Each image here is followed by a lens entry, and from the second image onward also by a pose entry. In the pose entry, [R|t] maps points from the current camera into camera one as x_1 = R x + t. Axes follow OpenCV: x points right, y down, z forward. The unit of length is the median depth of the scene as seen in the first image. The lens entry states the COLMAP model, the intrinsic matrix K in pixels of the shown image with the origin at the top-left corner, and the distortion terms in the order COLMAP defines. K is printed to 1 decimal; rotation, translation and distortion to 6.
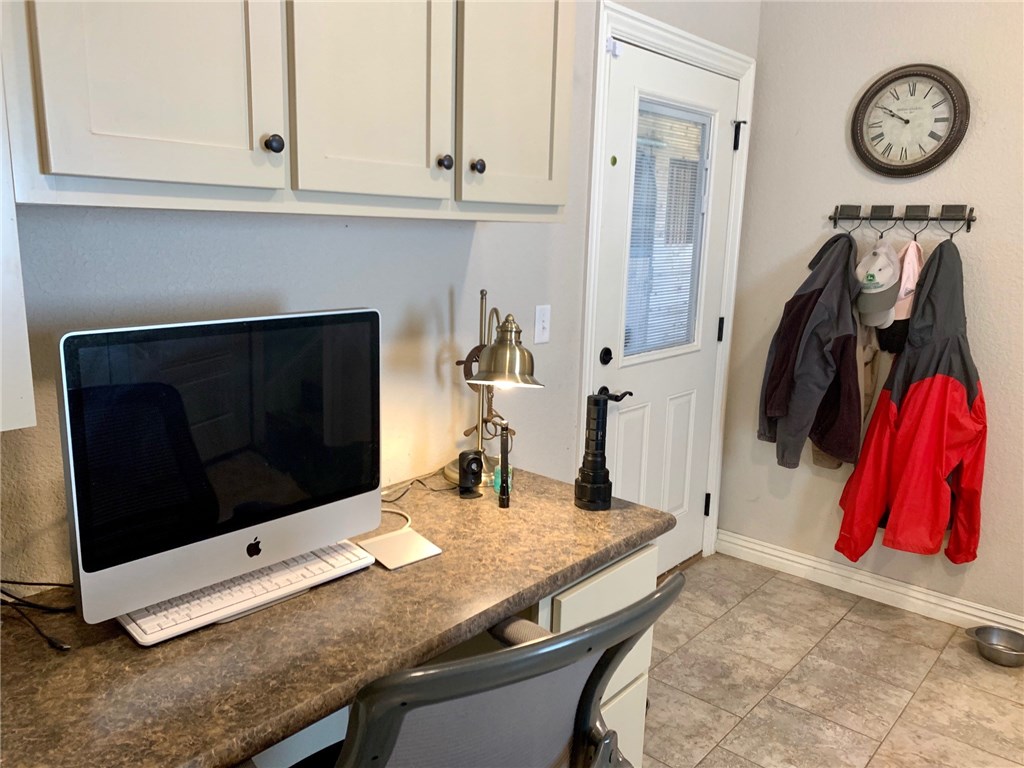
lens RADIAL K [[785.8, 0, 511.6], [0, 785.8, 379.3], [0, 0, 1]] dist [0.003170, -0.000426]
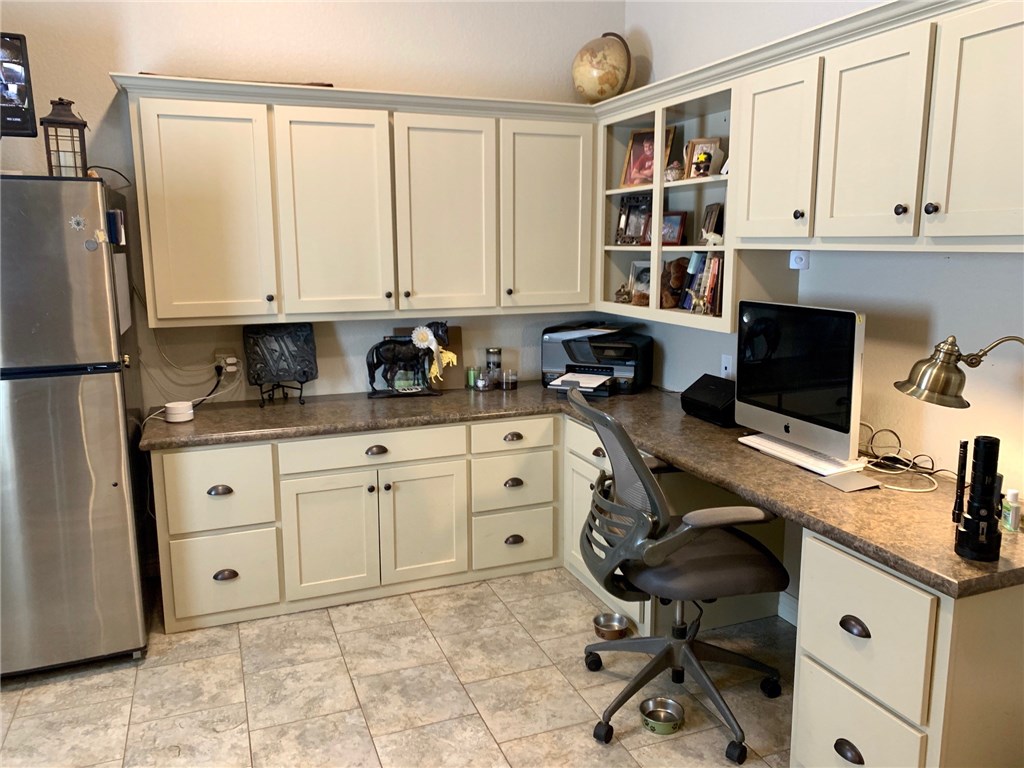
lens RADIAL K [[785.8, 0, 513.8], [0, 785.8, 383.2], [0, 0, 1]] dist [0.003170, -0.000426]
pose [[-0.471771, 0.128554, -0.872299, 1.490777], [-0.181081, 0.954100, 0.238545, -0.202690], [0.862926, 0.270496, -0.426838, 1.129161]]
